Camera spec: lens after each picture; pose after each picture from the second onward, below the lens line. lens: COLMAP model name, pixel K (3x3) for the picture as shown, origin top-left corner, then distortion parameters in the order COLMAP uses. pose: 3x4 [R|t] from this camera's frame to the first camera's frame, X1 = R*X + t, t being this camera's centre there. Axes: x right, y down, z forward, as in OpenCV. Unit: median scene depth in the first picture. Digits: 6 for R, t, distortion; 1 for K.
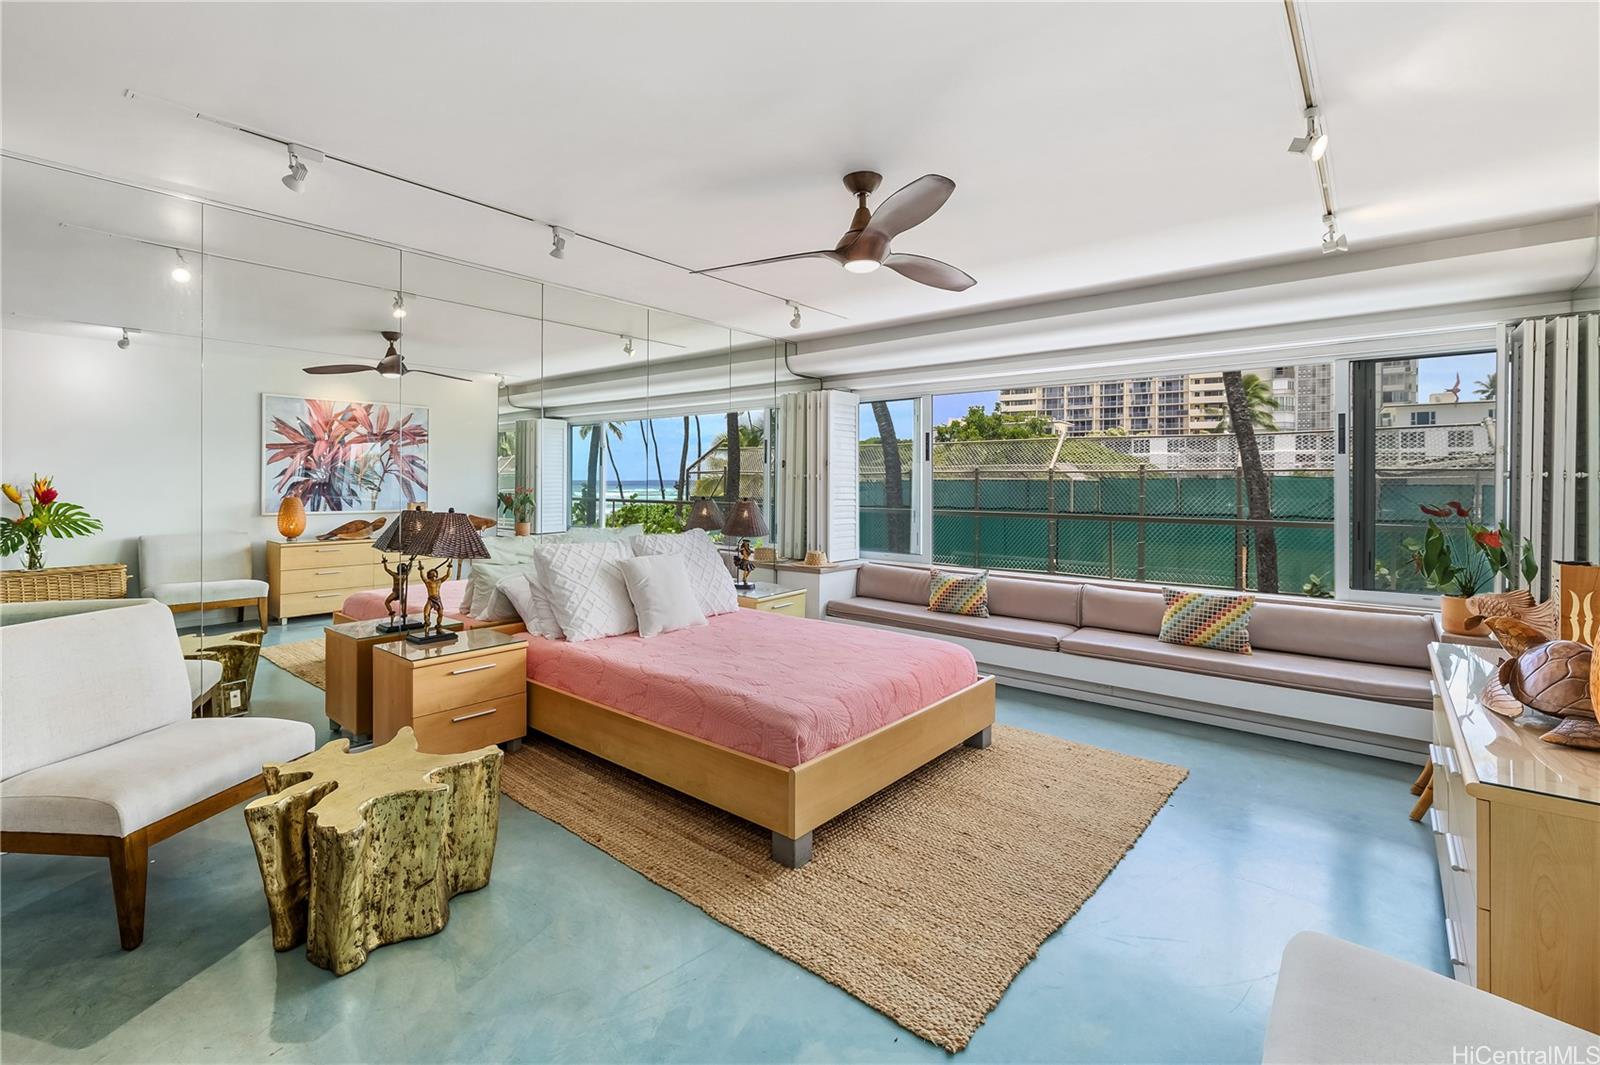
lens RADIAL K [[728.8, 0, 796.5], [0, 728.8, 500.6], [0, 0, 1]] dist [0.001091, 0.000150]
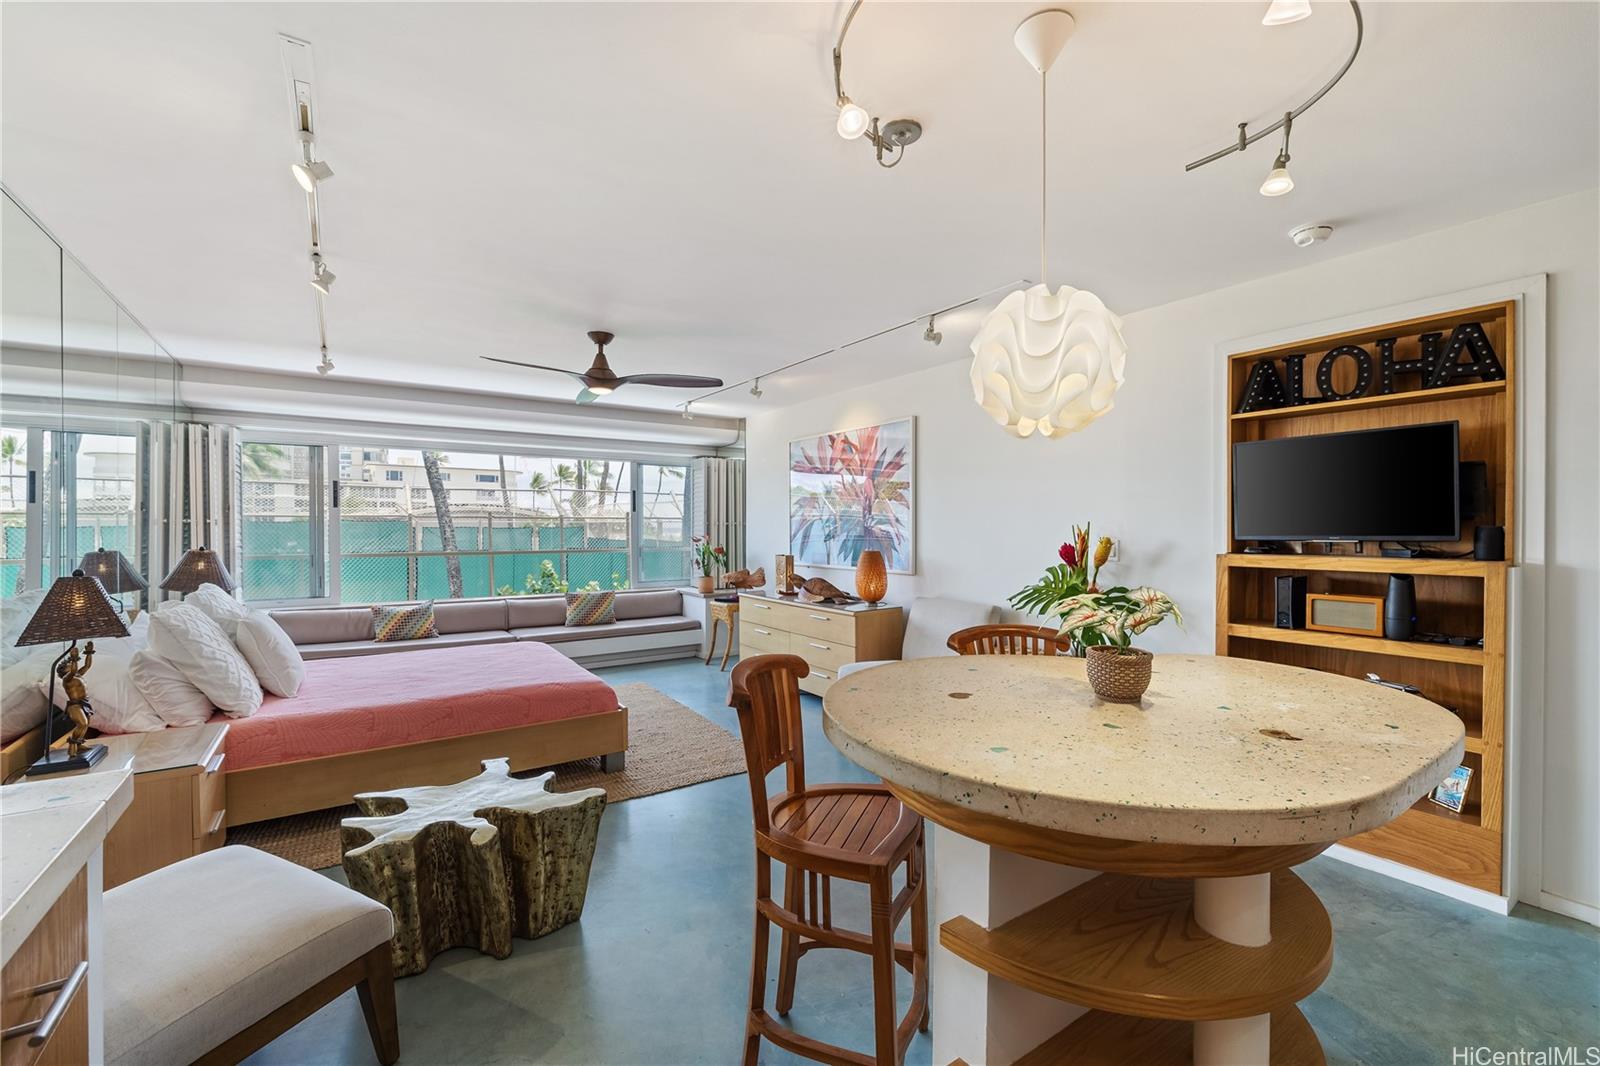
lens RADIAL K [[667.0, 0, 800.0], [0, 667.0, 533.0], [0, 0, 1]] dist [0.000557, 0.000056]
pose [[0.230612, -0.009387, 0.973000, -0.729222], [0.020994, 0.999769, 0.004669, -0.007982], [-0.972819, 0.019350, 0.230756, 0.151330]]
